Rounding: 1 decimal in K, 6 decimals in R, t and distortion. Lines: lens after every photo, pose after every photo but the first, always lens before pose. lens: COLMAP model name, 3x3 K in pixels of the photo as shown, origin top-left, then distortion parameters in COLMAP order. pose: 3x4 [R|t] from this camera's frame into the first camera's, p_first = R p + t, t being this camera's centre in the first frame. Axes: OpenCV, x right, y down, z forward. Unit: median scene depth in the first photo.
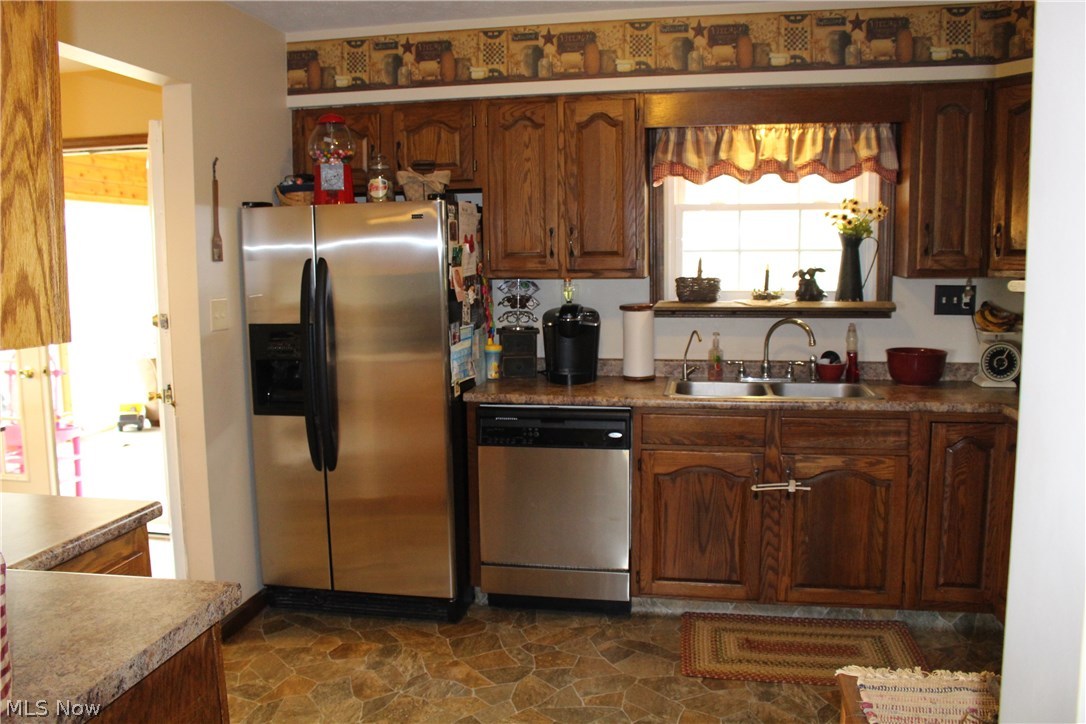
lens RADIAL K [[904.6, 0, 543.0], [0, 904.6, 362.0], [0, 0, 1]] dist [-0.140233, 0.148978]
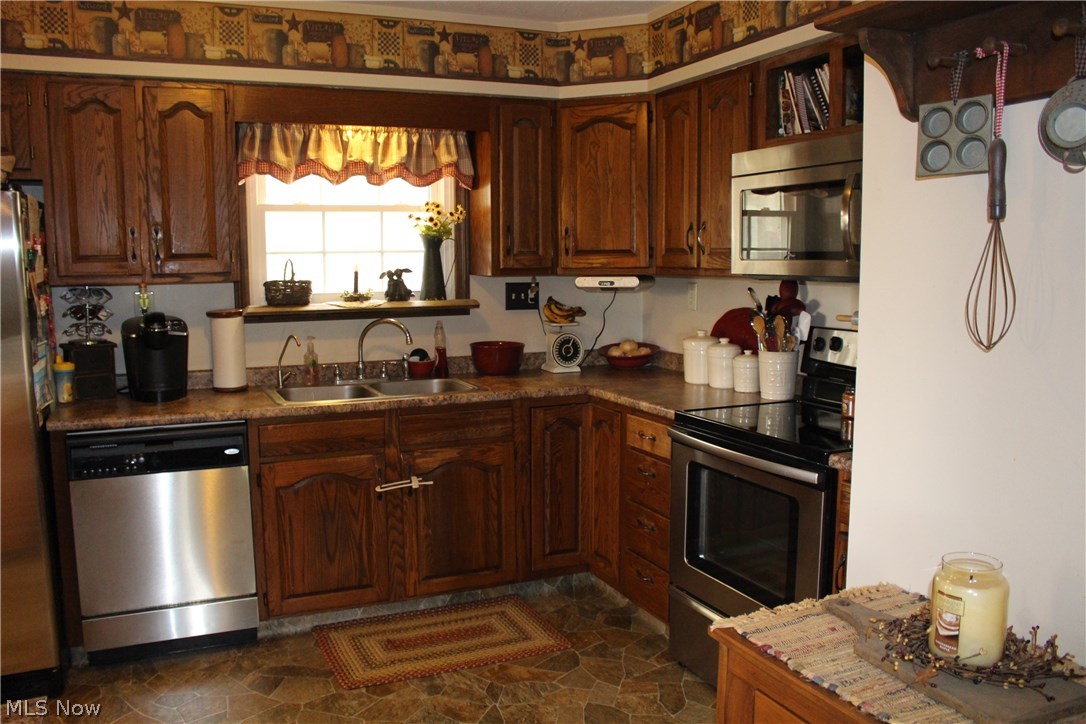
lens RADIAL K [[910.2, 0, 541.8], [0, 910.2, 356.7], [0, 0, 1]] dist [-0.106732, 0.098686]
pose [[0.833018, -0.058555, 0.550139, -0.154860], [0.061915, 0.998004, 0.012473, -0.008077], [-0.549771, 0.023671, 0.834980, 0.048382]]
